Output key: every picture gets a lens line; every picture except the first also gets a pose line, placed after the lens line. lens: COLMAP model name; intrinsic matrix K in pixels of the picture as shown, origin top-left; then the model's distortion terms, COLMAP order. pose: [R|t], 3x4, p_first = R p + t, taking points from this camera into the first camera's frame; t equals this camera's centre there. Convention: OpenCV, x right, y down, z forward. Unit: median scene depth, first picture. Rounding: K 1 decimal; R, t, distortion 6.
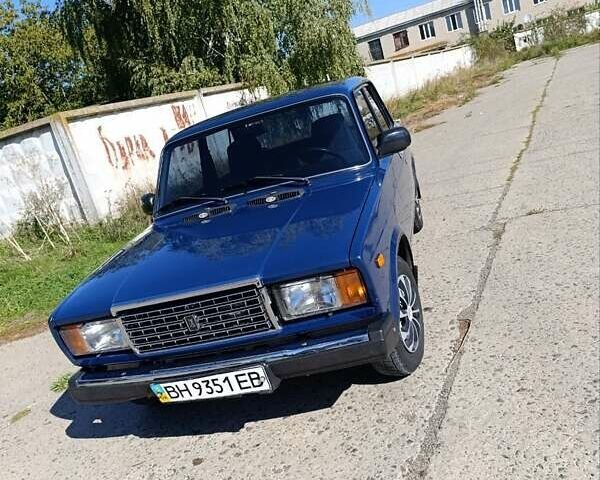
lens RADIAL K [[539.1, 0, 294.7], [0, 539.1, 245.0], [0, 0, 1]] dist [0.041355, -0.040122]
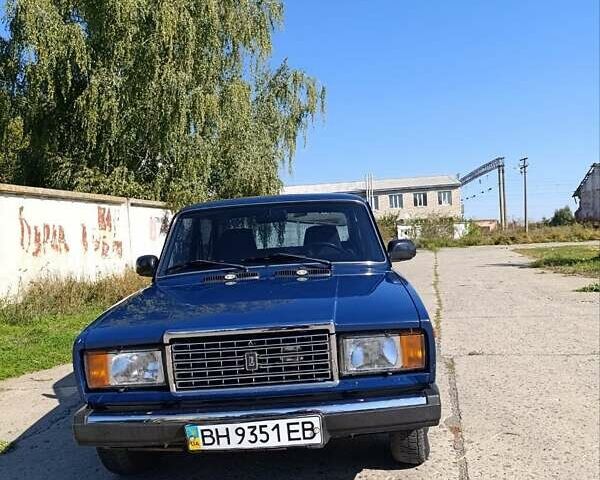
lens RADIAL K [[539.1, 0, 299.9], [0, 539.1, 242.8], [0, 0, 1]] dist [0.041355, -0.040122]
pose [[0.955886, 0.215439, 0.199668, -0.268038], [-0.152253, 0.944706, -0.290431, 0.163826], [-0.251198, 0.247218, 0.935833, 0.011529]]
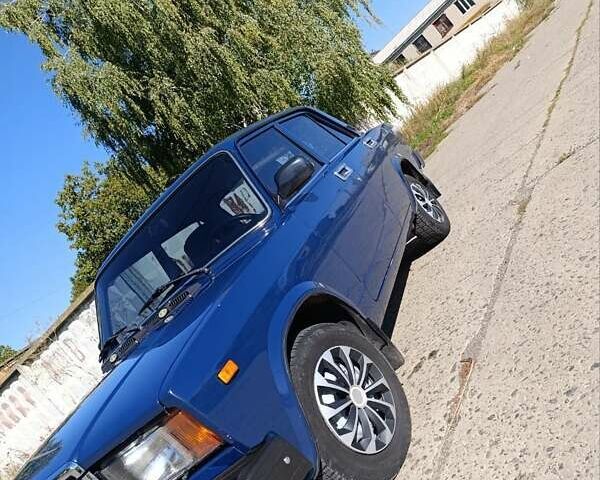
lens RADIAL K [[539.1, 0, 301.3], [0, 539.1, 243.6], [0, 0, 1]] dist [0.041355, -0.040122]
pose [[0.889476, -0.409243, -0.203356, 0.346191], [0.391389, 0.911930, -0.123282, 0.000739], [0.235898, 0.030065, 0.971313, 0.261975]]
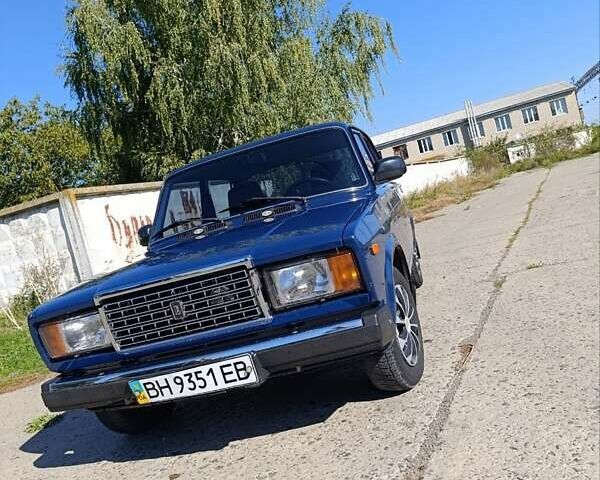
lens RADIAL K [[539.1, 0, 299.3], [0, 539.1, 238.2], [0, 0, 1]] dist [0.041355, -0.040122]
pose [[0.999766, 0.021641, 0.000557, 0.016210], [-0.021079, 0.979036, -0.202594, 0.161368], [-0.004930, 0.202535, 0.979263, 0.031081]]
